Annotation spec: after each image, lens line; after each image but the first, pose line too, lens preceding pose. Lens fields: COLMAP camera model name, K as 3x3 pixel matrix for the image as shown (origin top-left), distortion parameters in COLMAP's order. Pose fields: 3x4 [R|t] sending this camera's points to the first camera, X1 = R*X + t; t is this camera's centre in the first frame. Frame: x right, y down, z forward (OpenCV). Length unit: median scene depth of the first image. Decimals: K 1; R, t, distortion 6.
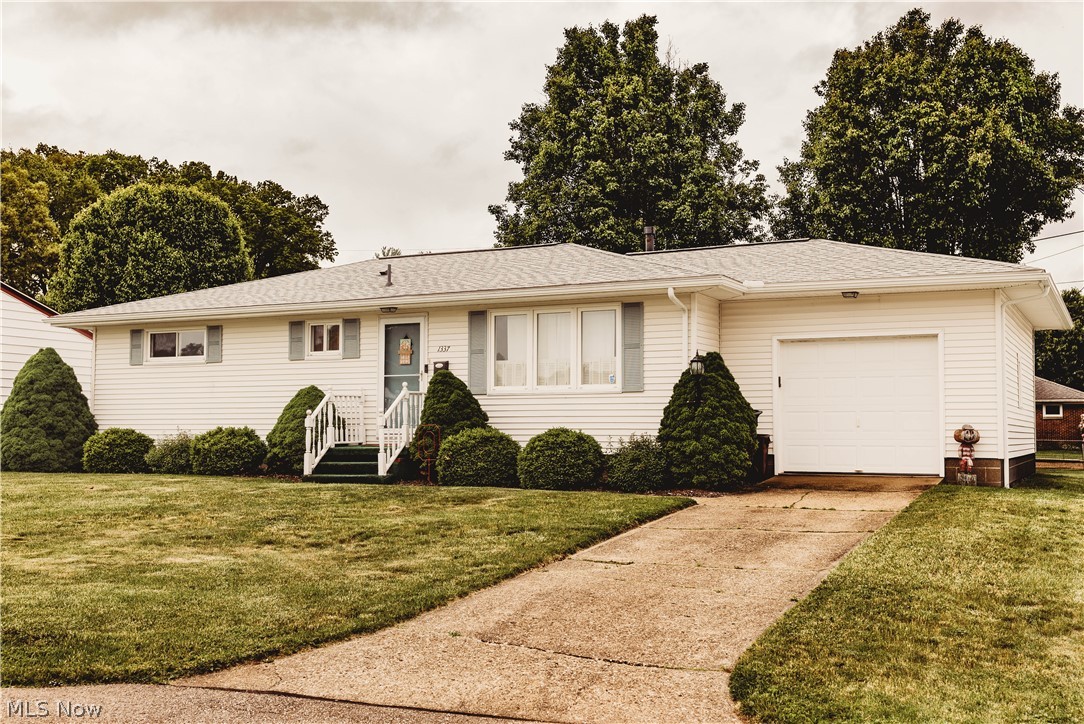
lens RADIAL K [[1202.0, 0, 542.0], [0, 1202.0, 362.0], [0, 0, 1]] dist [-0.023960, -0.042618]
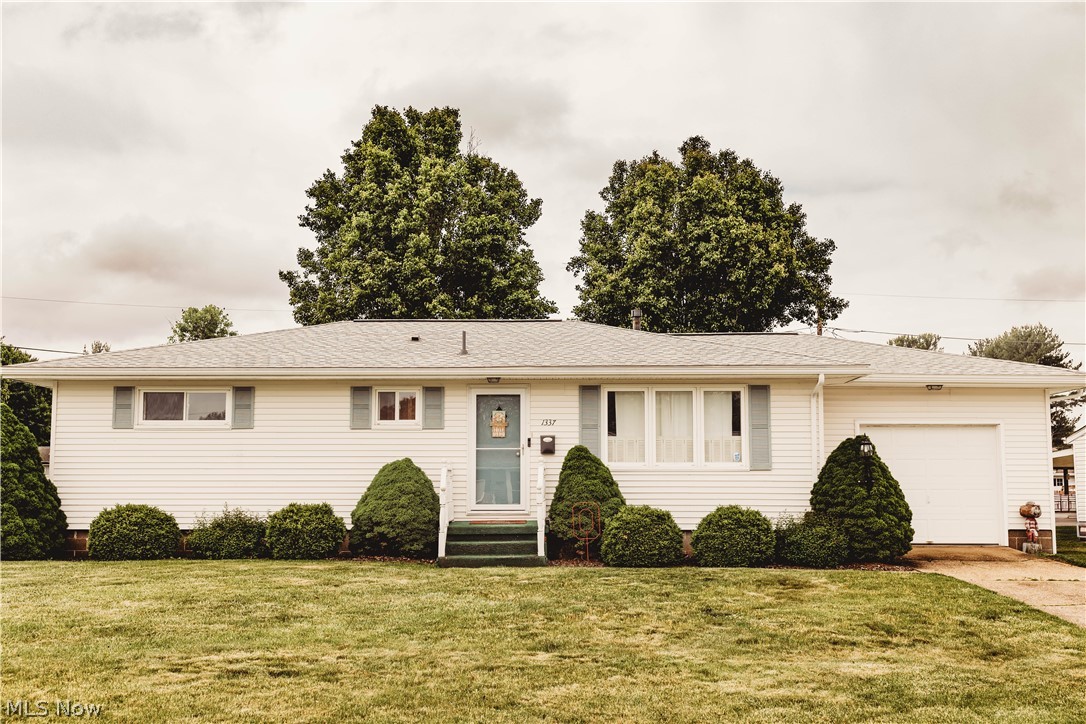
lens RADIAL K [[1090.1, 0, 543.0], [0, 1090.1, 362.0], [0, 0, 1]] dist [0.001791, -0.010720]
pose [[0.898142, 0.052232, 0.436592, -0.461519], [-0.026209, 0.997513, -0.065423, -0.001839], [-0.438924, 0.047317, 0.897278, 0.196253]]
